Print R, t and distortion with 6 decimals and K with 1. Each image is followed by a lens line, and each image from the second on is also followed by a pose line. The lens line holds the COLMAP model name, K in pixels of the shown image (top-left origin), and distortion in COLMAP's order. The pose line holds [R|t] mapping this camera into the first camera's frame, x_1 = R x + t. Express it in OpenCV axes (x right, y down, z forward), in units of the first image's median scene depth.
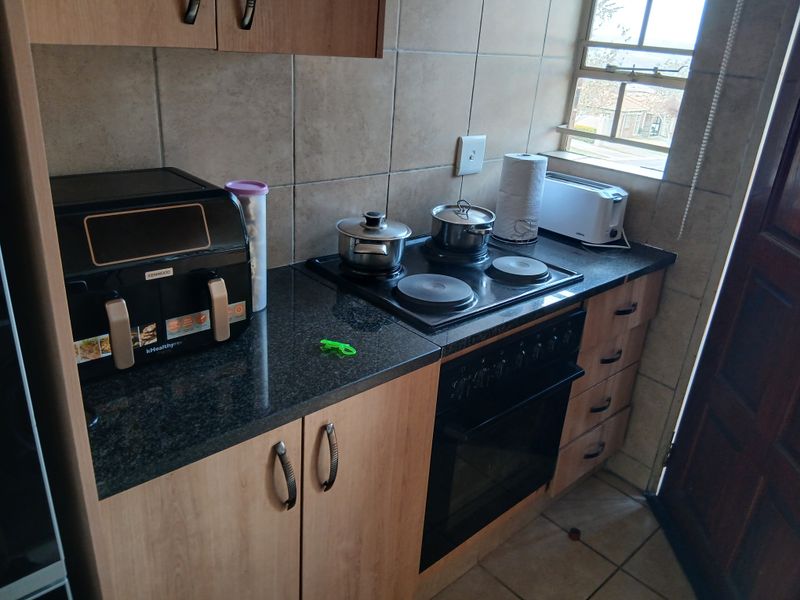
lens RADIAL K [[615.4, 0, 400.0], [0, 615.4, 288.6], [0, 0, 1]] dist [0.110994, -0.168657]
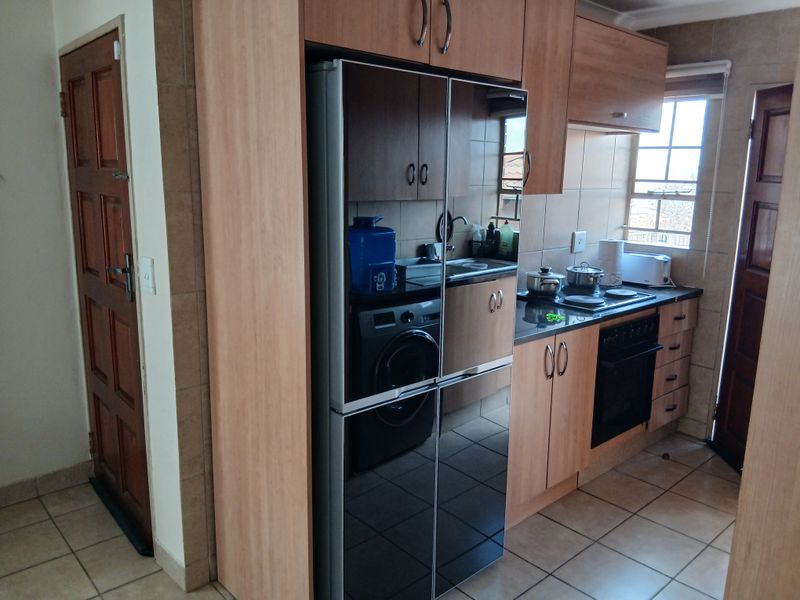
lens RADIAL K [[615.4, 0, 400.0], [0, 615.4, 288.6], [0, 0, 1]] dist [0.110994, -0.168657]
pose [[0.998588, -0.049414, -0.019514, -0.381613], [0.044386, 0.977812, -0.204727, 0.267414], [0.029197, 0.203571, 0.978625, -0.762524]]
